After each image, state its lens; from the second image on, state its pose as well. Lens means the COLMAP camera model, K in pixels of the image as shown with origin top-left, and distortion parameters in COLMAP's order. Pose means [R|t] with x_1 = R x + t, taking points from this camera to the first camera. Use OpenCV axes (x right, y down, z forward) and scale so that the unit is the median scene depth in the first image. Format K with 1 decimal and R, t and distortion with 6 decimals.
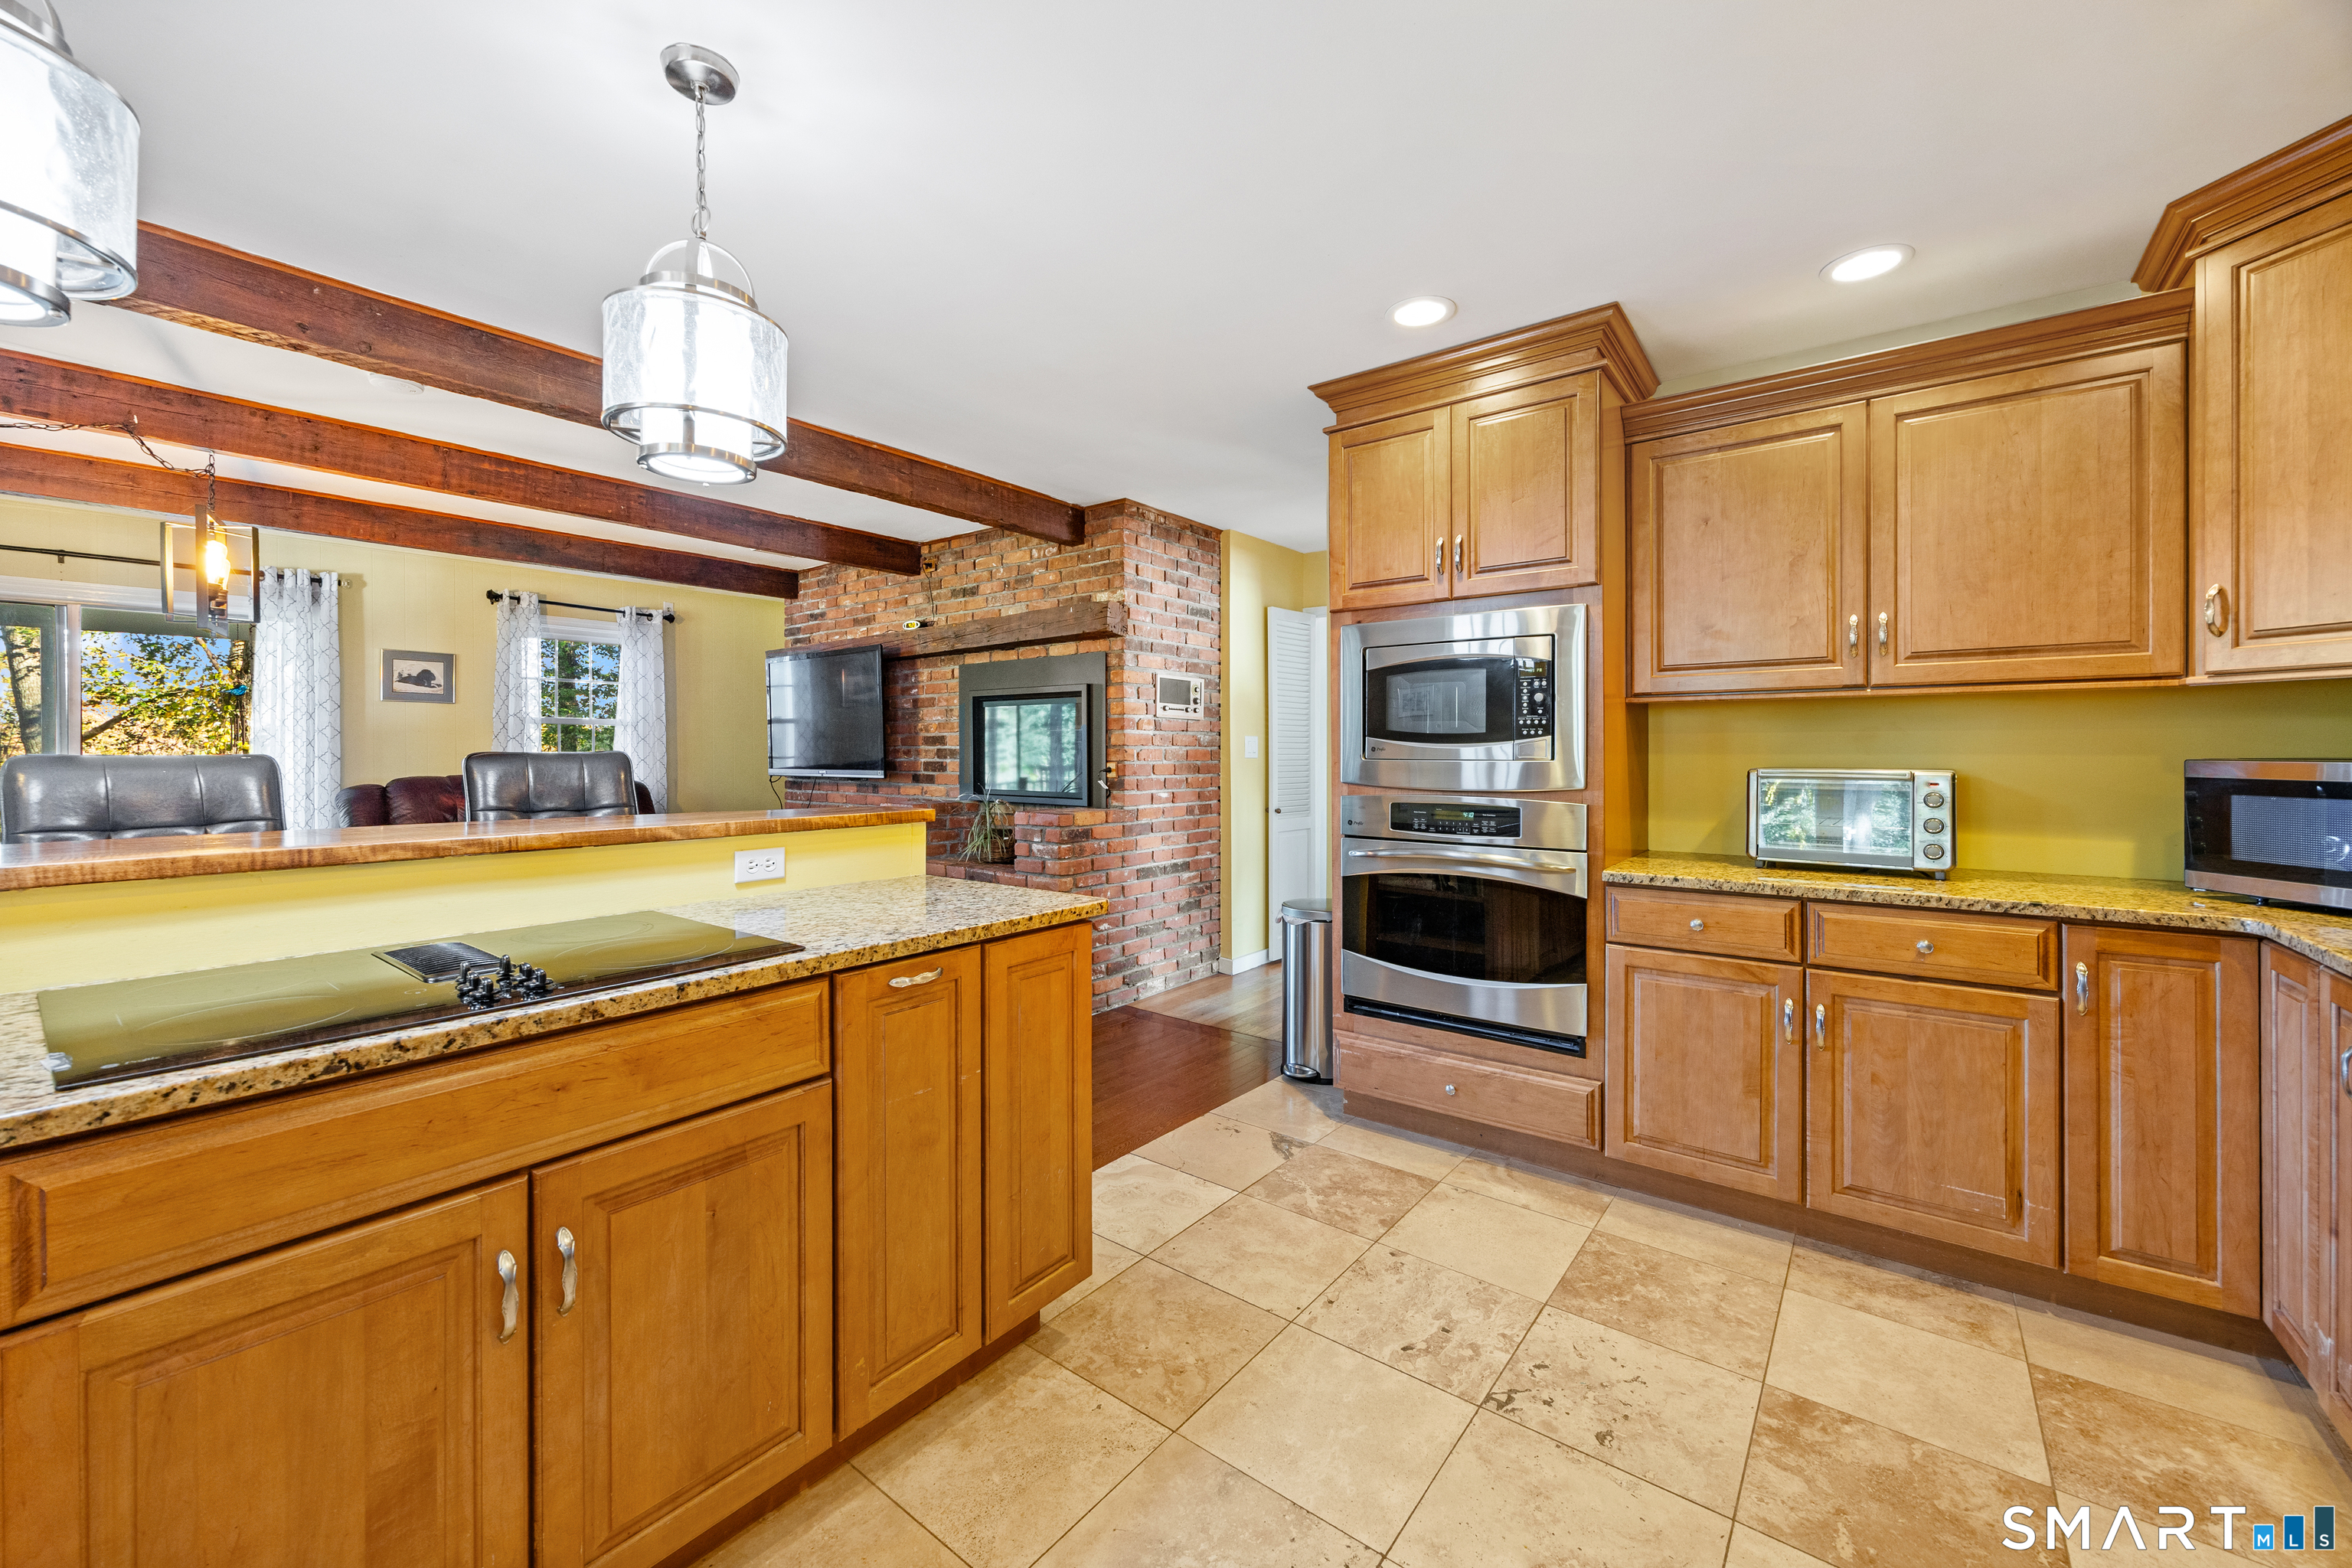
lens RADIAL K [[920.5, 0, 1176.1], [0, 920.5, 766.0], [0, 0, 1]] dist [0.001327, 0.000535]
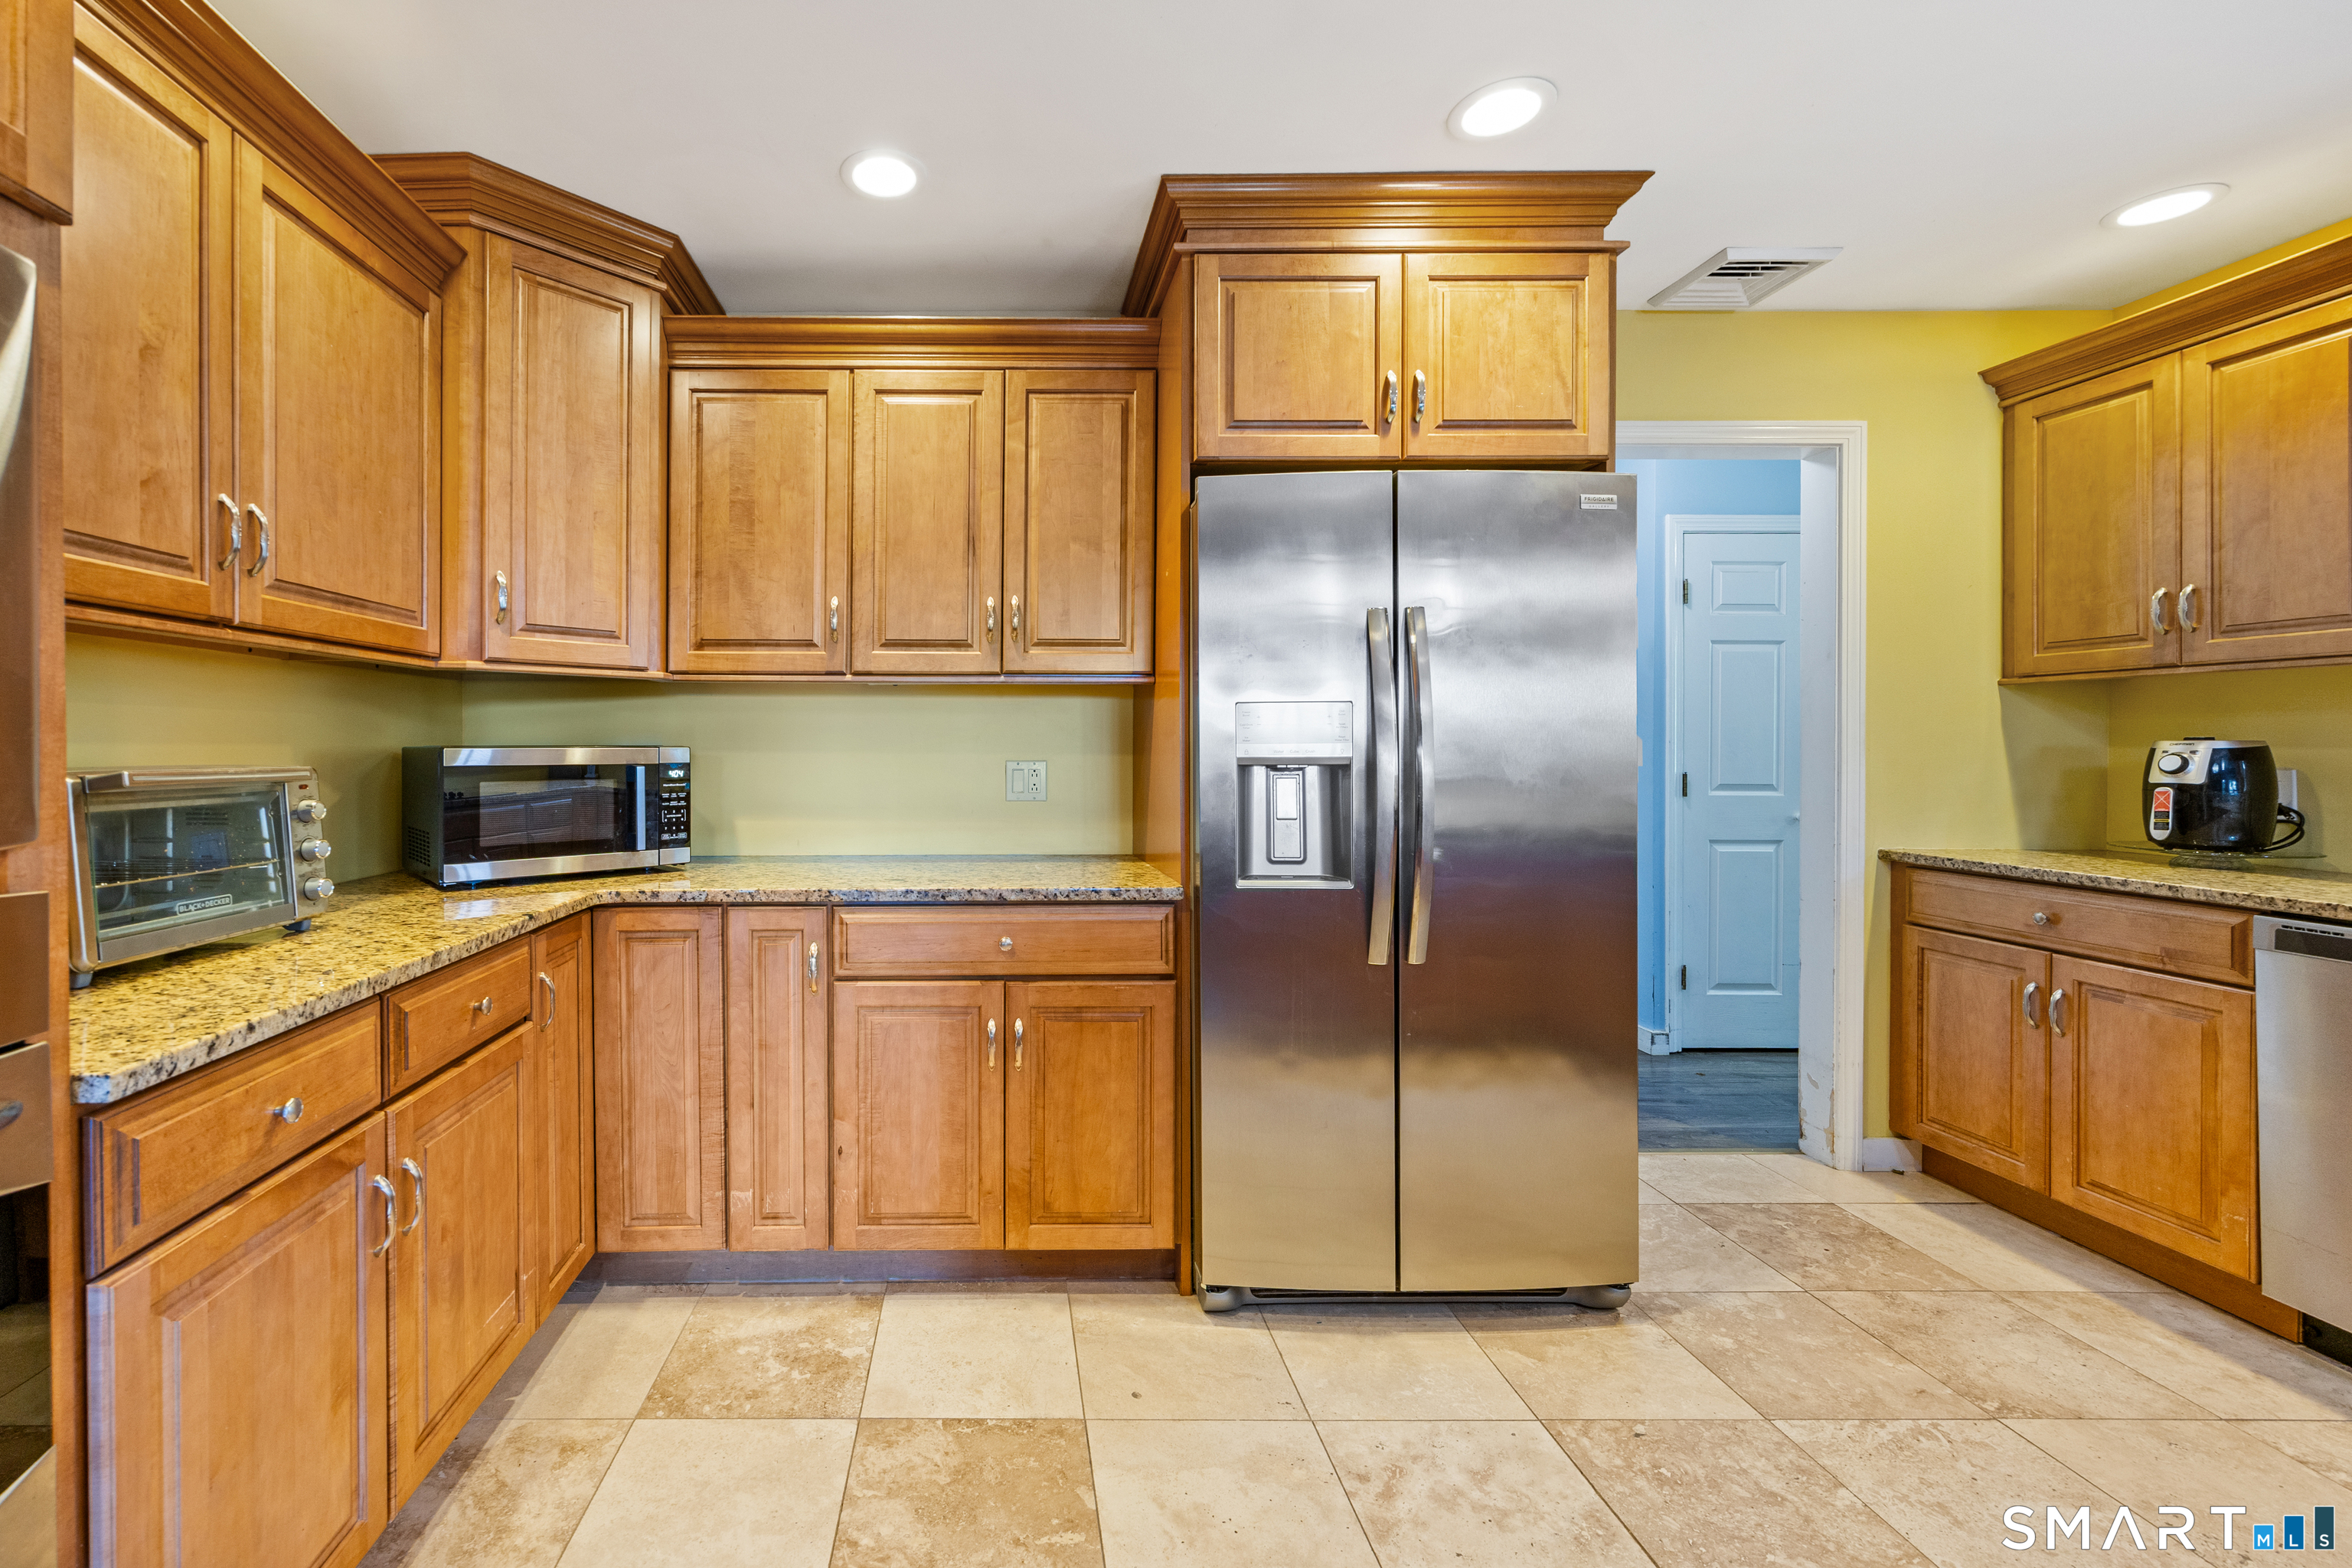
lens RADIAL K [[920.5, 0, 1087.8], [0, 920.5, 735.9], [0, 0, 1]] dist [0.001327, 0.000535]
pose [[-0.622848, 0.000265, 0.782343, -0.046350], [0.005472, 0.999977, 0.004018, -0.016632], [-0.782324, 0.006783, -0.622835, 1.026259]]
